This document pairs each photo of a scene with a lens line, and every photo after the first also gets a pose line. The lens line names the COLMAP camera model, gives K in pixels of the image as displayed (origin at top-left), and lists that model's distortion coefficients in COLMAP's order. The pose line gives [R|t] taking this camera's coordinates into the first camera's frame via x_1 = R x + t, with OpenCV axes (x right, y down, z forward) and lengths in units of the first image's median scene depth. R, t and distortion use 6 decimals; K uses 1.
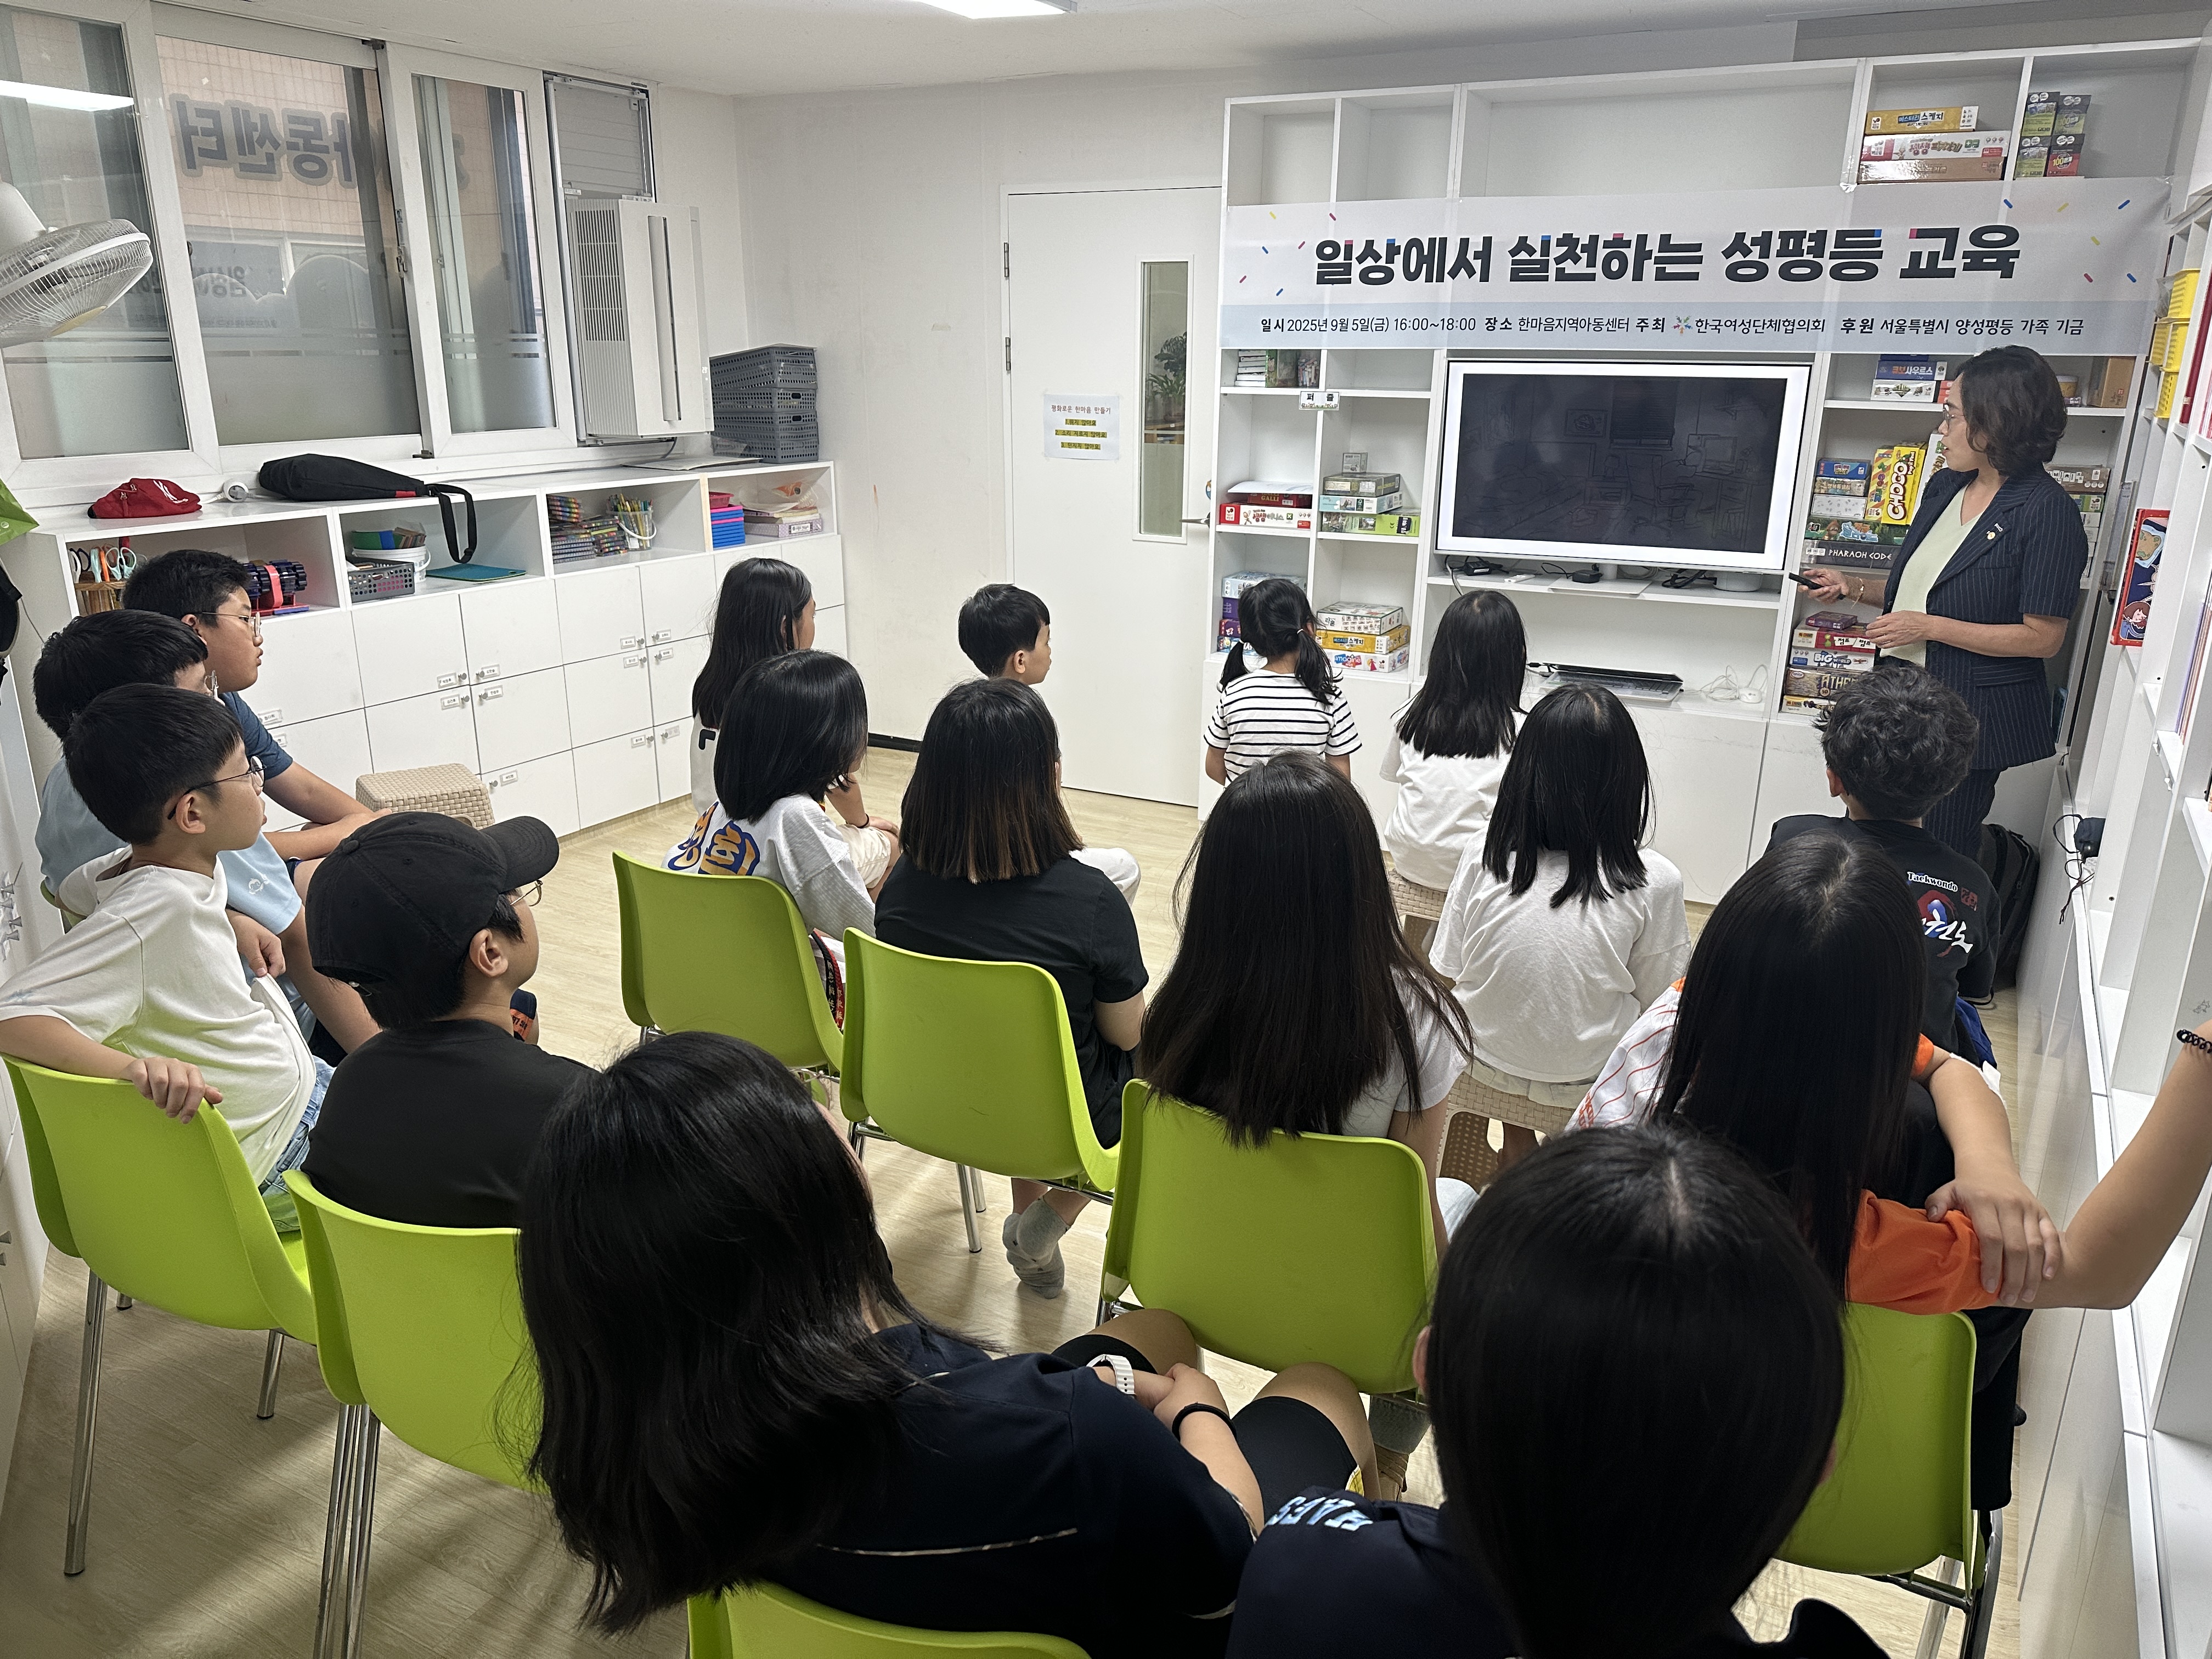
lens RADIAL K [[1595.1, 0, 1107.2], [0, 1595.1, 835.4], [0, 0, 1]] dist [0.003295, -0.020957]
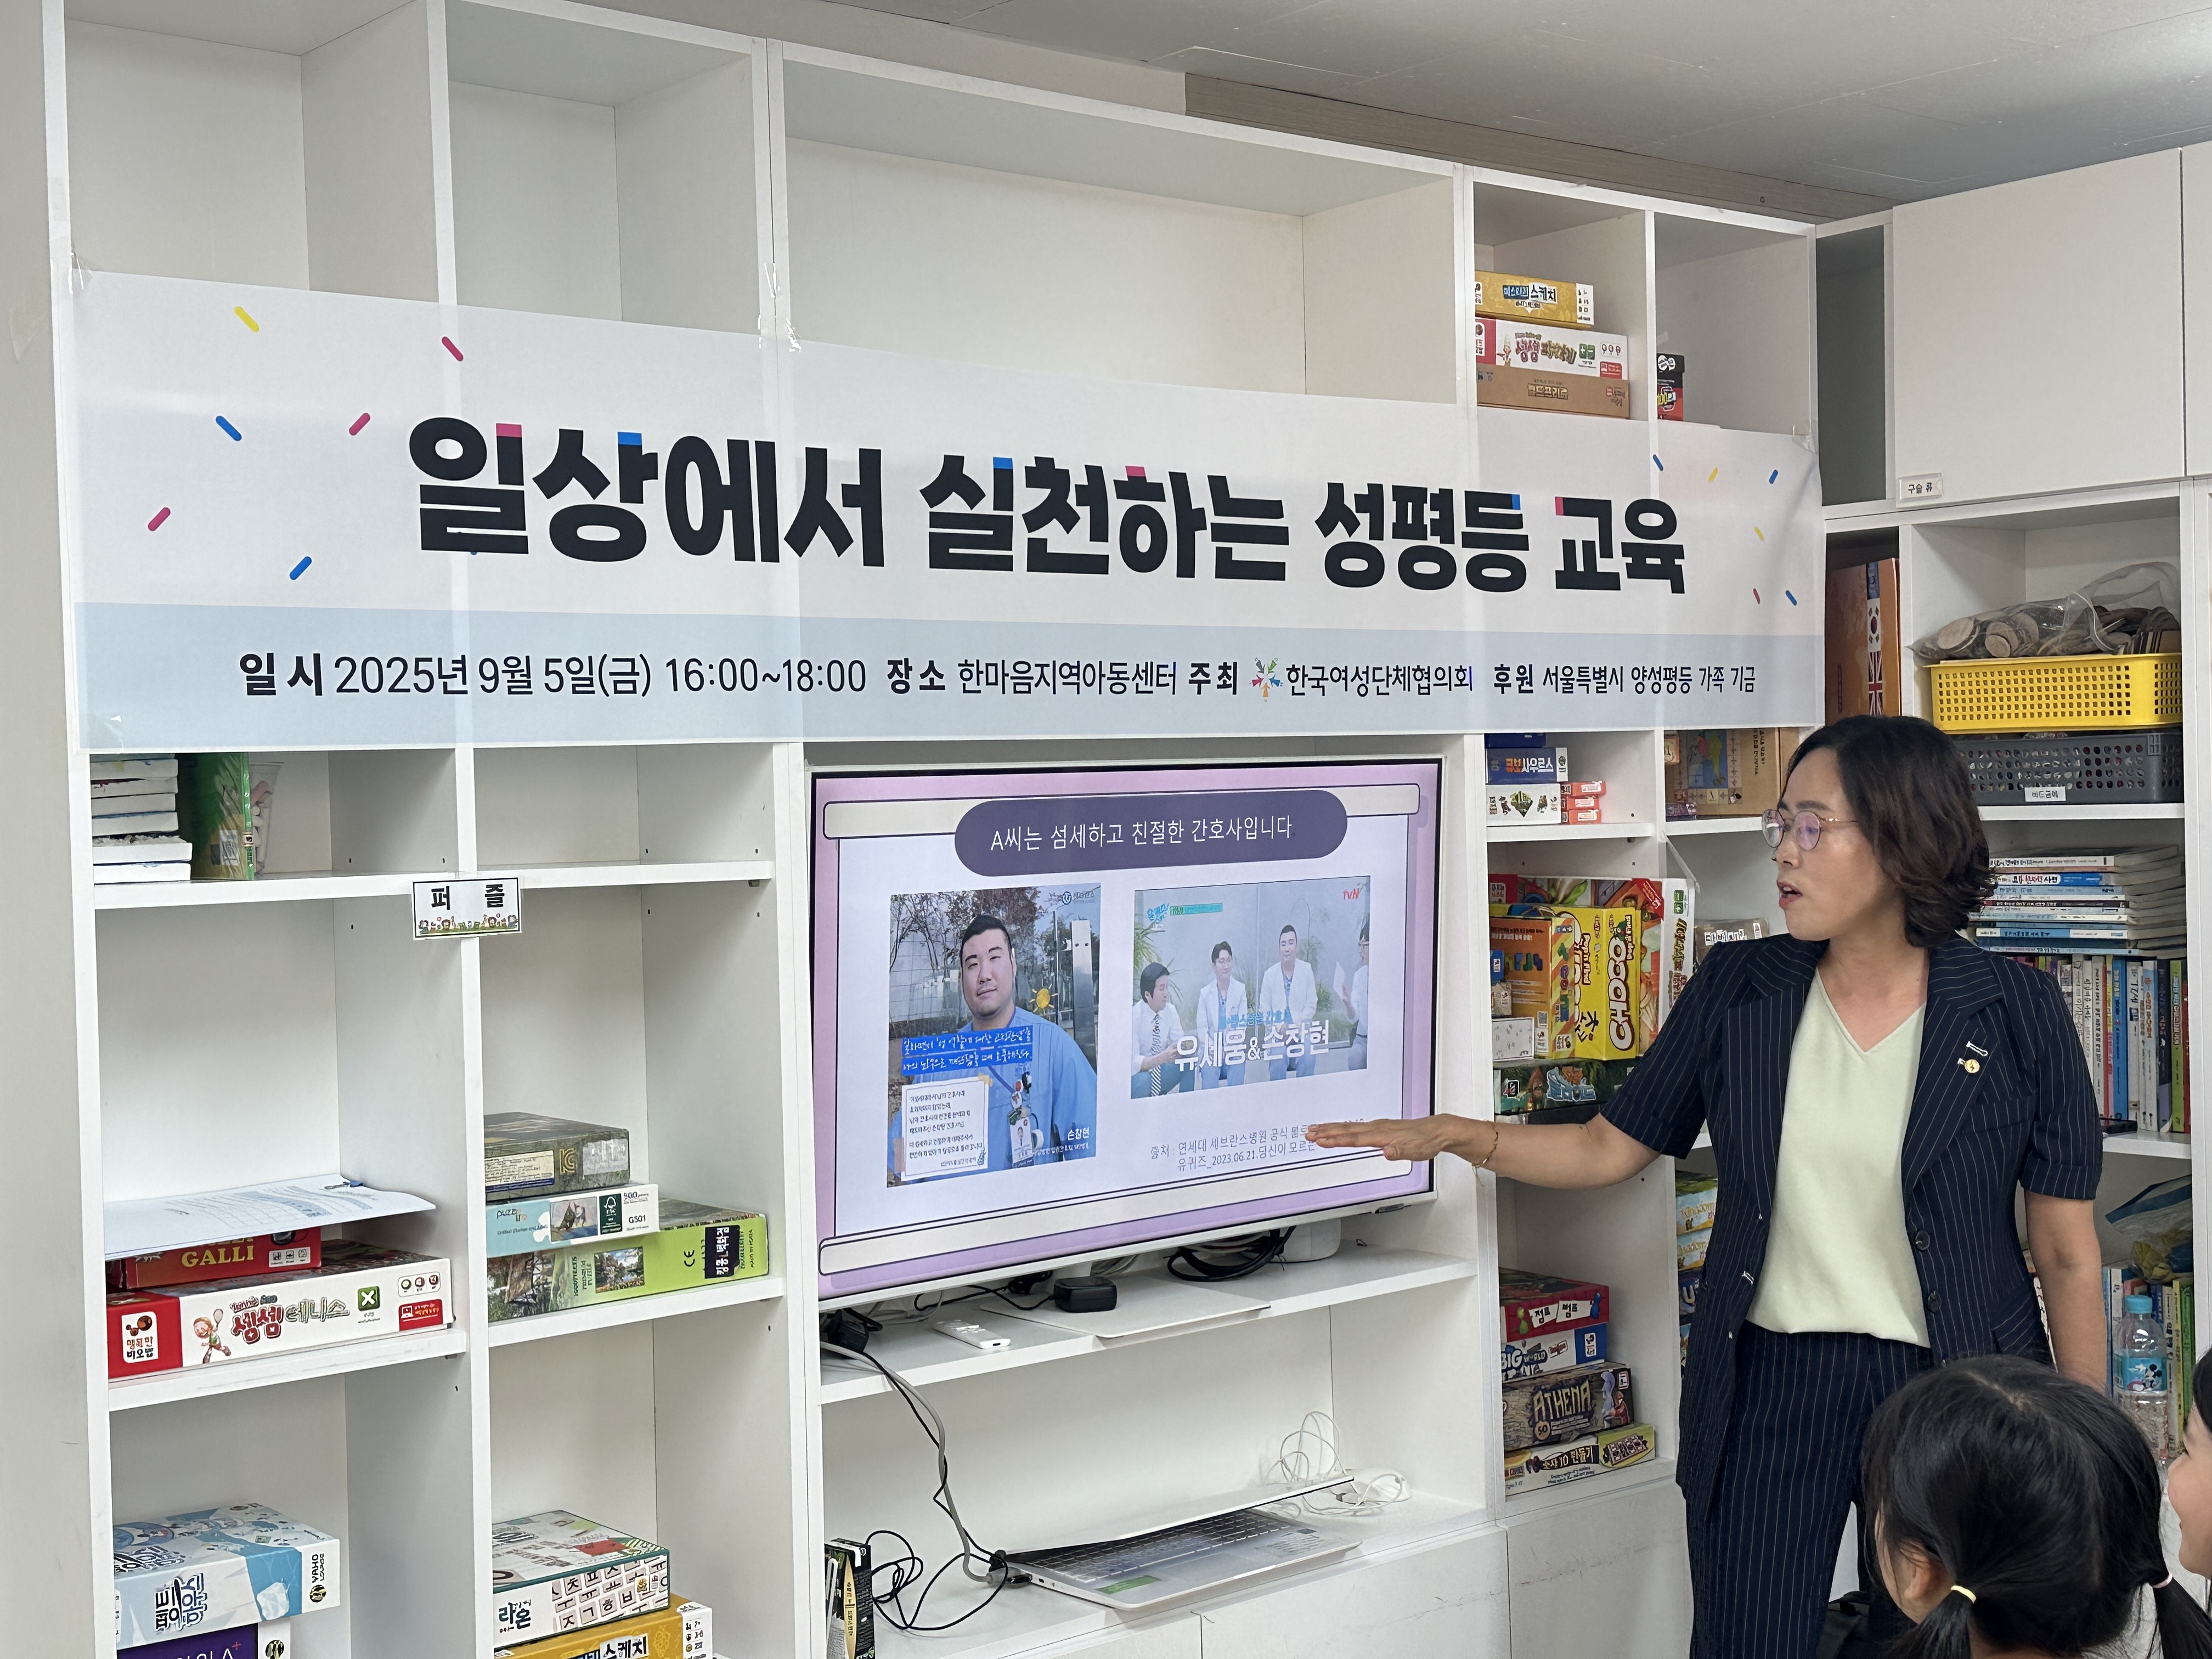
lens RADIAL K [[2842.5, 0, 1103.7], [0, 2842.5, 835.1], [0, 0, 1]] dist [0.144763, 0.000000]
pose [[0.369718, -0.032752, 0.928566, -0.369977], [0.303536, 0.948804, -0.087390, -0.221281], [-0.878165, 0.314163, 0.360732, 0.759949]]
